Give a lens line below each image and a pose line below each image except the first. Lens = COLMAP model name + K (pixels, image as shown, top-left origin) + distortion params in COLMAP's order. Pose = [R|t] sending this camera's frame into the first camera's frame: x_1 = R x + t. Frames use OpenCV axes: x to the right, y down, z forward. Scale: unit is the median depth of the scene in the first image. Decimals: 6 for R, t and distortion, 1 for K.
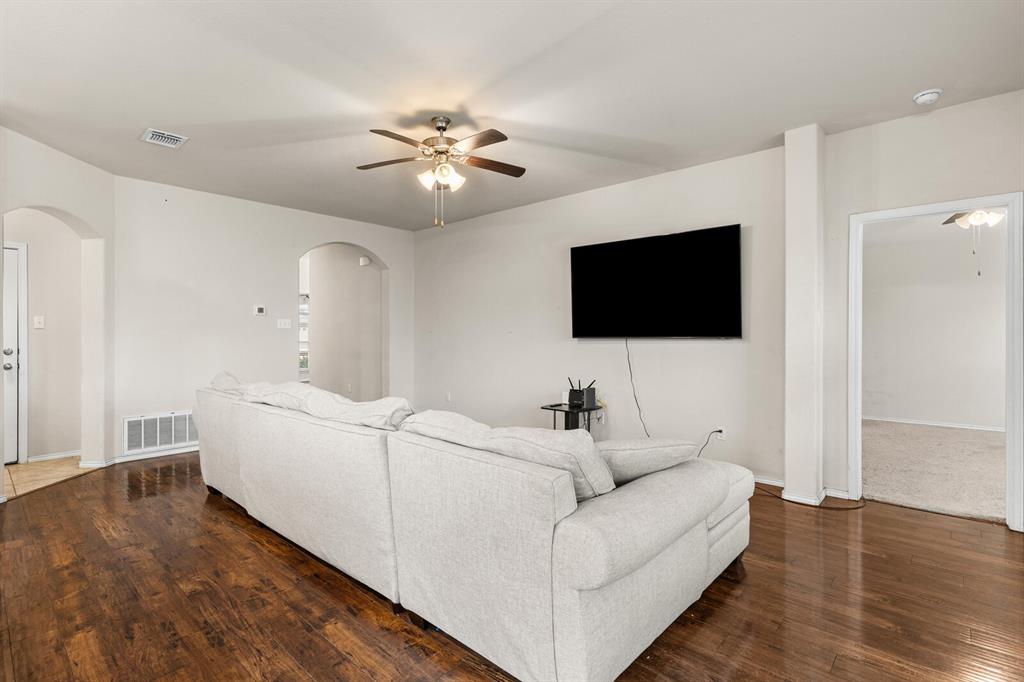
lens RADIAL K [[491.8, 0, 513.6], [0, 491.8, 335.4], [0, 0, 1]] dist [-0.001561, -0.000061]
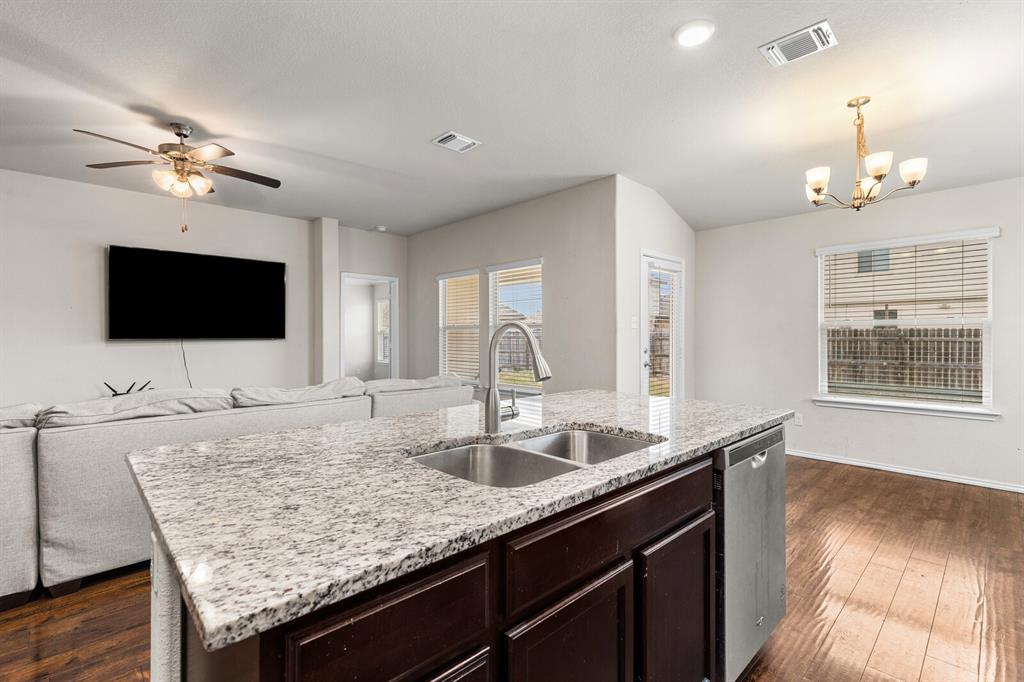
lens RADIAL K [[463.4, 0, 506.0], [0, 463.4, 338.6], [0, 0, 1]] dist [0.002132, -0.000195]
pose [[0.082653, -0.003630, 0.996572, -0.912198], [0.005131, 0.999982, 0.003217, 0.002811], [-0.996565, 0.004847, 0.082670, 0.214943]]
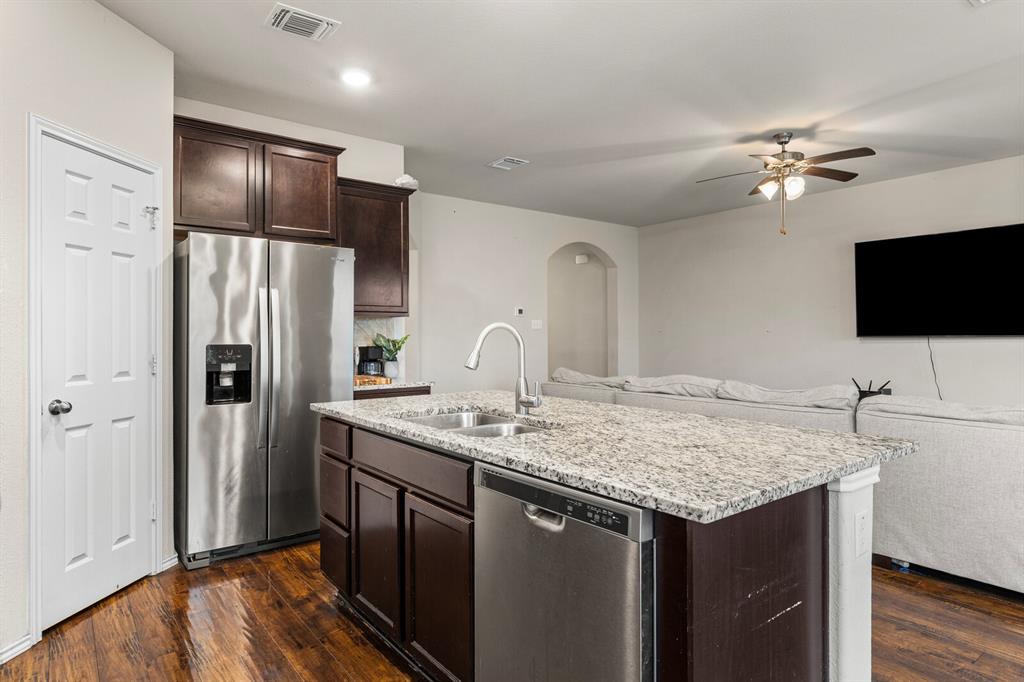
lens RADIAL K [[589.9, 0, 507.8], [0, 589.9, 335.4], [0, 0, 1]] dist [-0.000437, 0.001283]
pose [[0.983153, -0.002618, -0.182767, -0.438163], [0.002402, 0.999996, -0.001405, 0.002252], [0.182770, 0.000942, 0.983155, -0.332740]]
